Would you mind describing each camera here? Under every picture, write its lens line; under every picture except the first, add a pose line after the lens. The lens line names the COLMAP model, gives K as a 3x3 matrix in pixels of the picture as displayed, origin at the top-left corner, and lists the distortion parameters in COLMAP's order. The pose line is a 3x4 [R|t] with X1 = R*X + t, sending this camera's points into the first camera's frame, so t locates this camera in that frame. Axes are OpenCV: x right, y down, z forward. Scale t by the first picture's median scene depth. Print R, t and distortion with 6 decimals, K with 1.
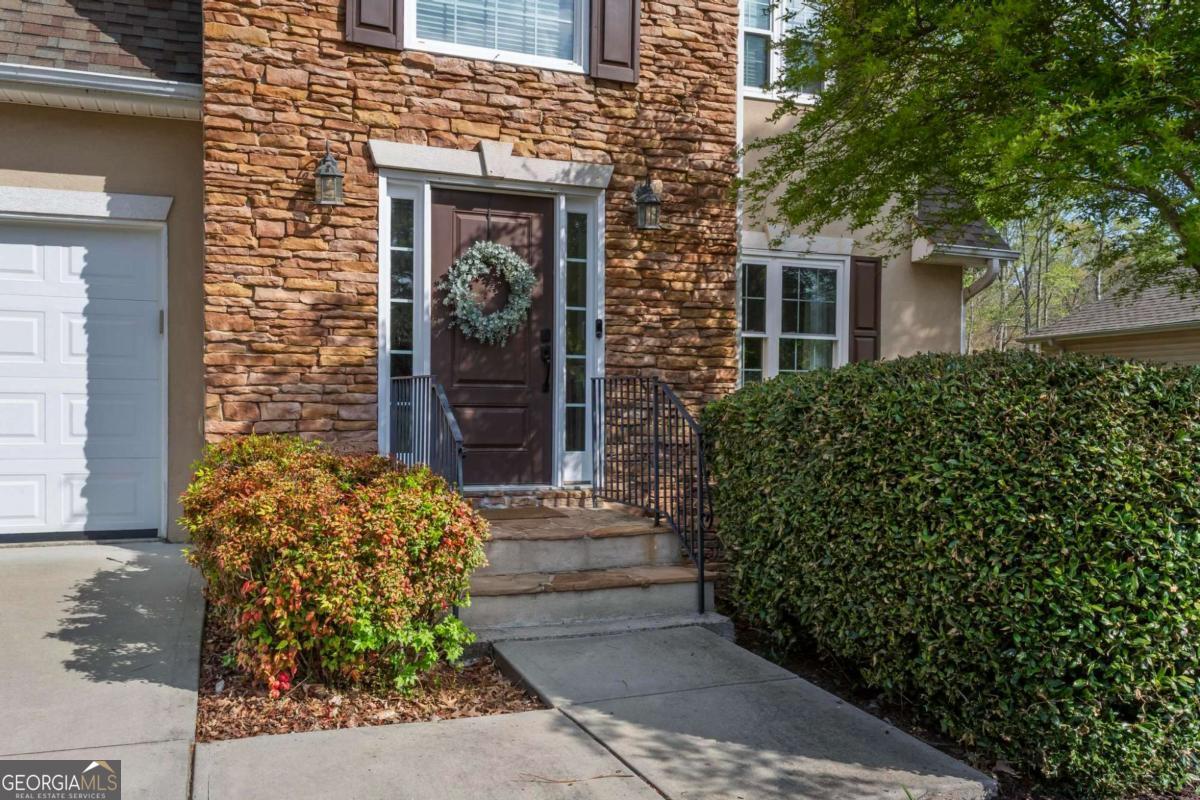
lens RADIAL K [[1013.0, 0, 600.0], [0, 1013.0, 400.0], [0, 0, 1]] dist [0.010110, 0.000838]
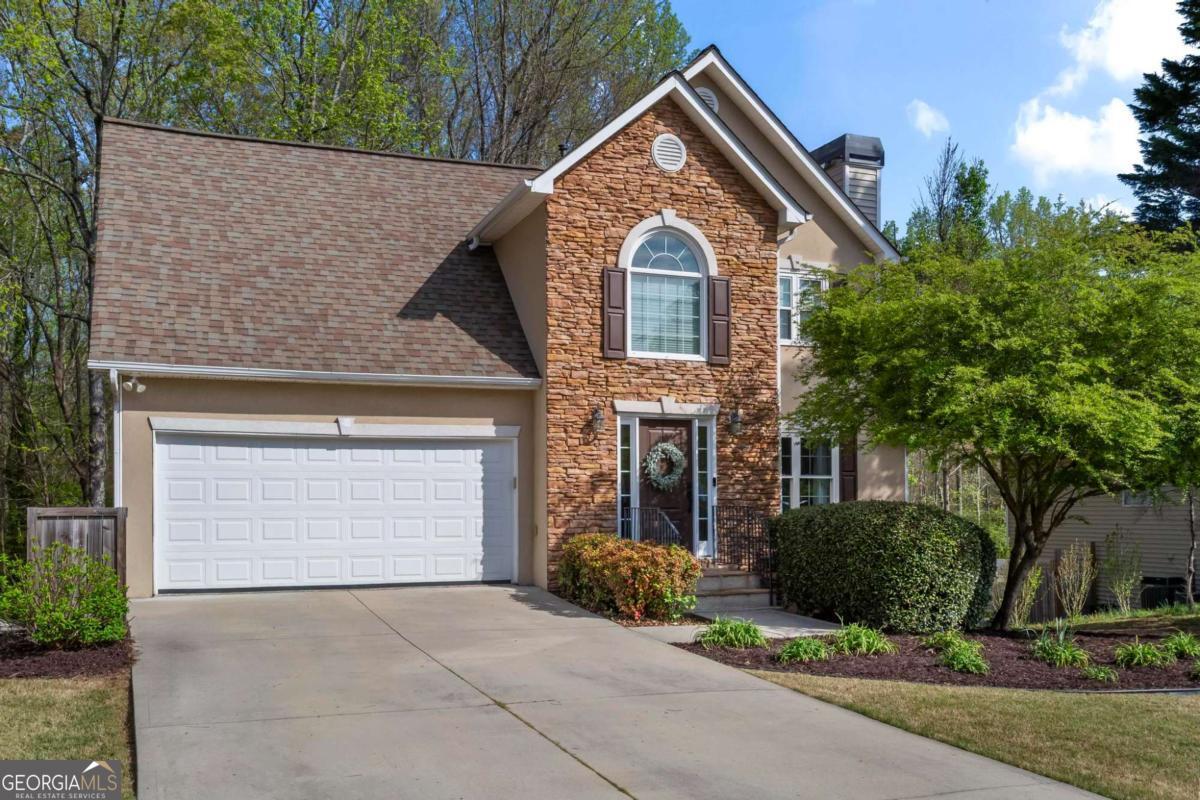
lens RADIAL K [[1132.5, 0, 598.8], [0, 1132.5, 462.4], [0, 0, 1]] dist [-0.001291, -0.000751]
pose [[0.999883, -0.014410, 0.005227, -0.262865], [0.014601, 0.999151, -0.038523, -0.025374], [-0.004668, 0.038595, 0.999244, -1.393741]]
